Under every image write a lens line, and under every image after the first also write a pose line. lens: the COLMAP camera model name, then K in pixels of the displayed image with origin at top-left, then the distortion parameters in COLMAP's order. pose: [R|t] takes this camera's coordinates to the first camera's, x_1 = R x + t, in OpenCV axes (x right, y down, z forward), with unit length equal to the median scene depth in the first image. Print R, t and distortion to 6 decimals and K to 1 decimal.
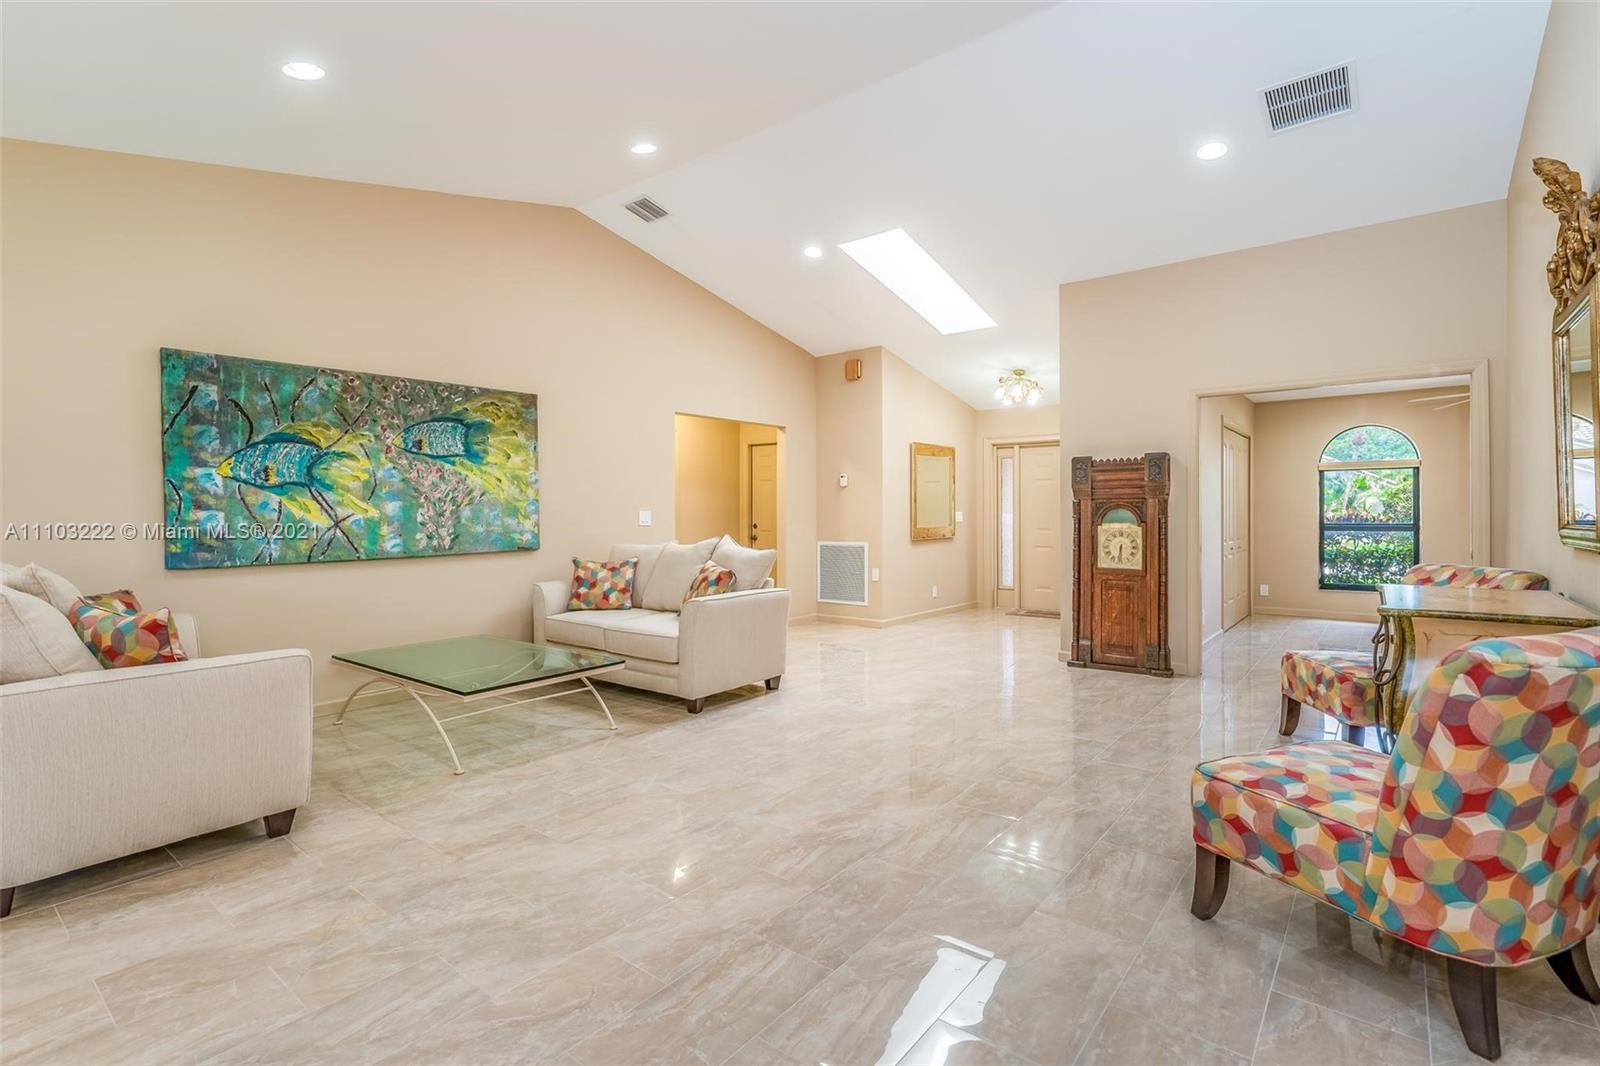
lens RADIAL K [[735.4, 0, 812.5], [0, 735.4, 509.6], [0, 0, 1]] dist [-0.001476, -0.000591]
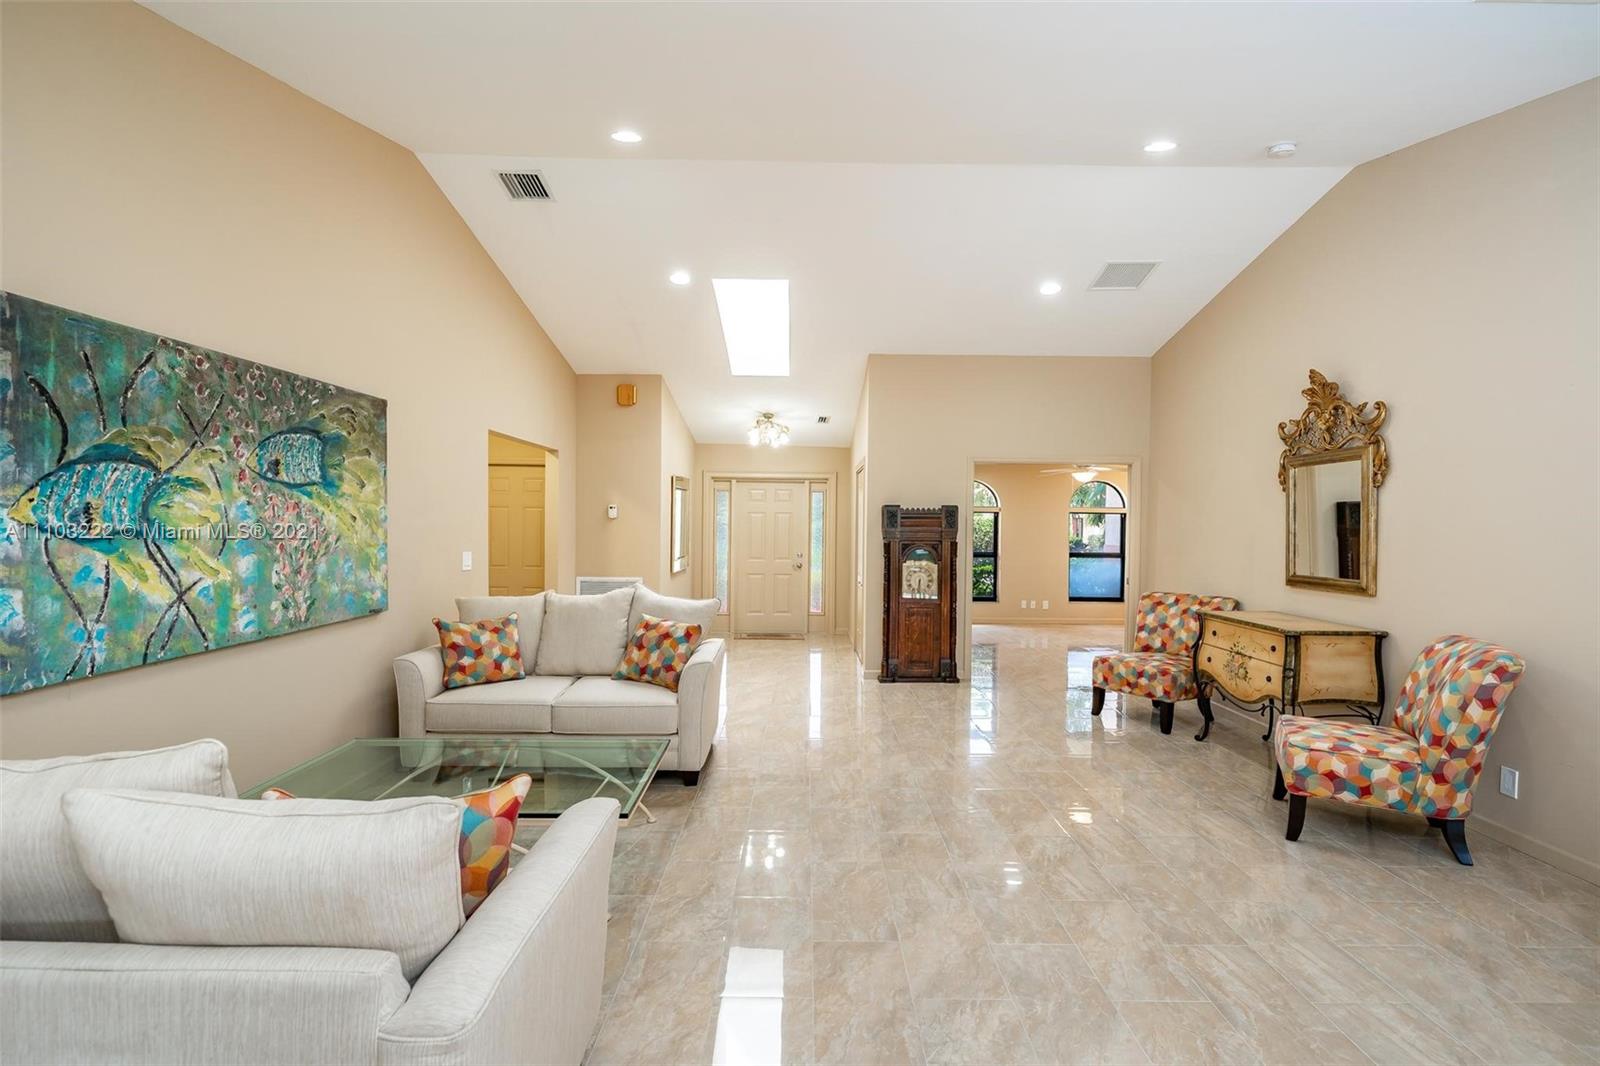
lens RADIAL K [[734.1, 0, 799.1], [0, 734.1, 537.7], [0, 0, 1]] dist [0.000233, -0.000536]
pose [[0.788518, 0.002371, 0.615007, -0.595845], [-0.016949, 0.999697, 0.017876, -0.047044], [-0.614778, -0.024519, 0.788319, 0.200412]]
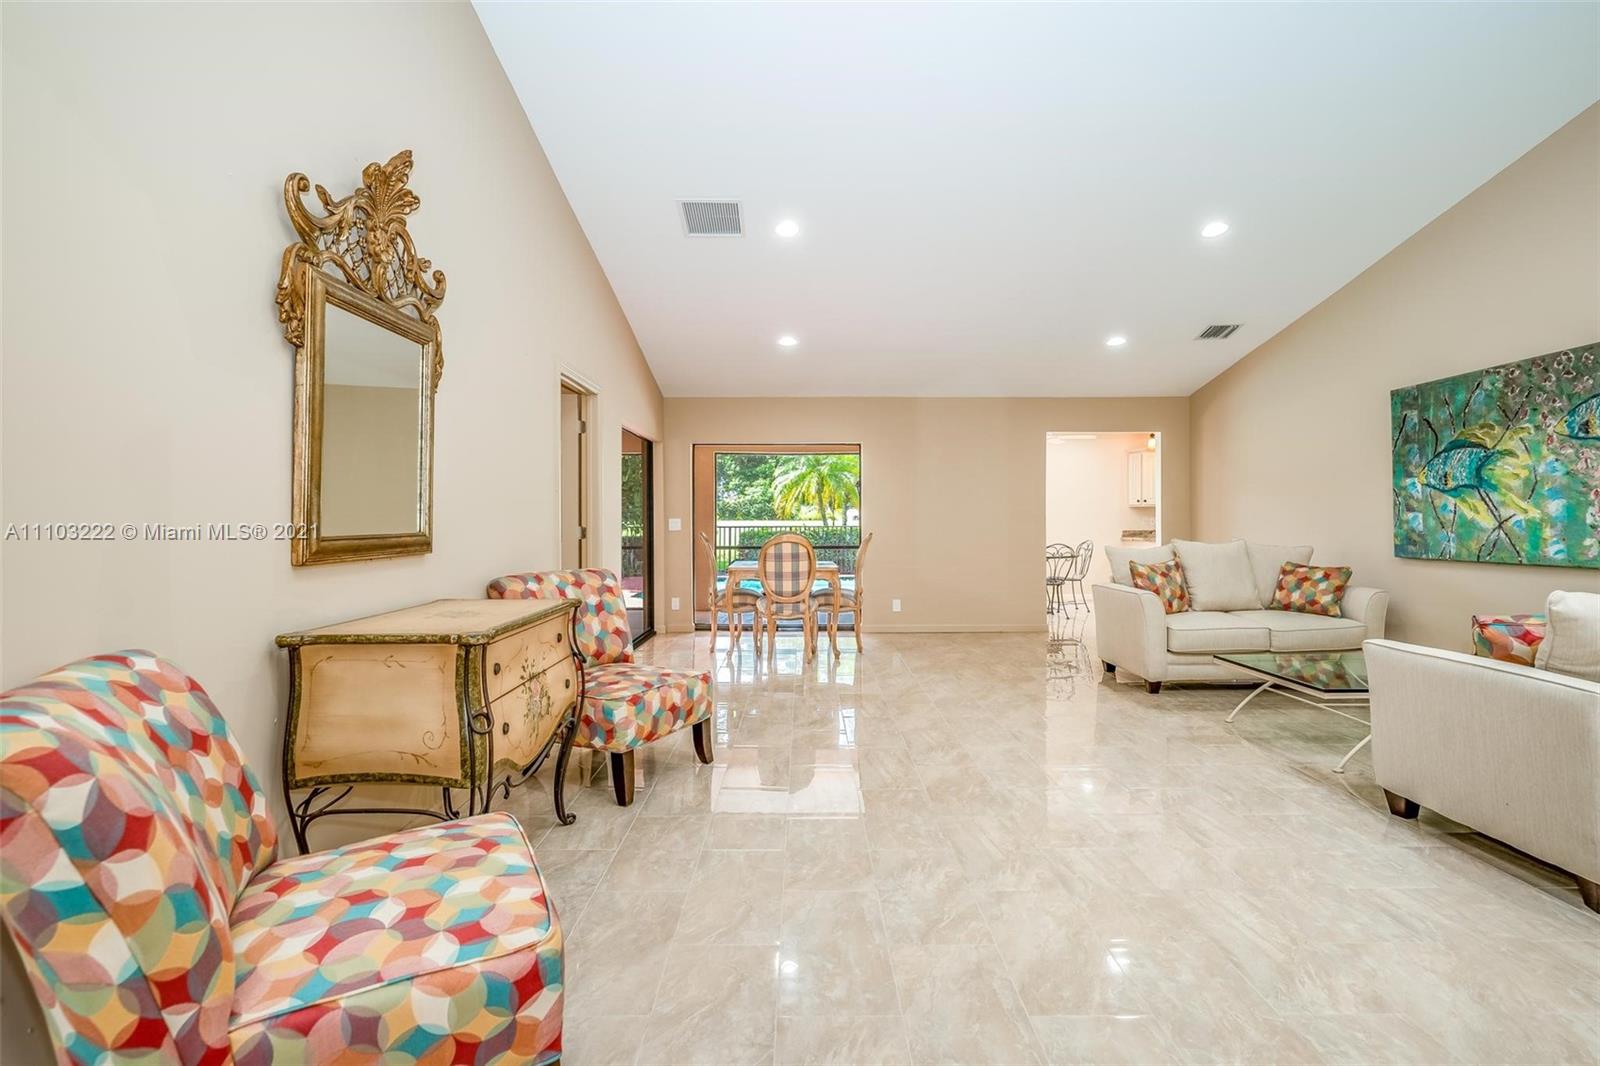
lens RADIAL K [[735.4, 0, 798.2], [0, 735.4, 524.3], [0, 0, 1]] dist [-0.001476, -0.000591]
pose [[-0.787191, 0.010952, -0.616612, 0.655292], [0.010872, 0.999933, 0.003880, 0.004737], [0.616613, -0.003650, -0.787258, 1.149340]]
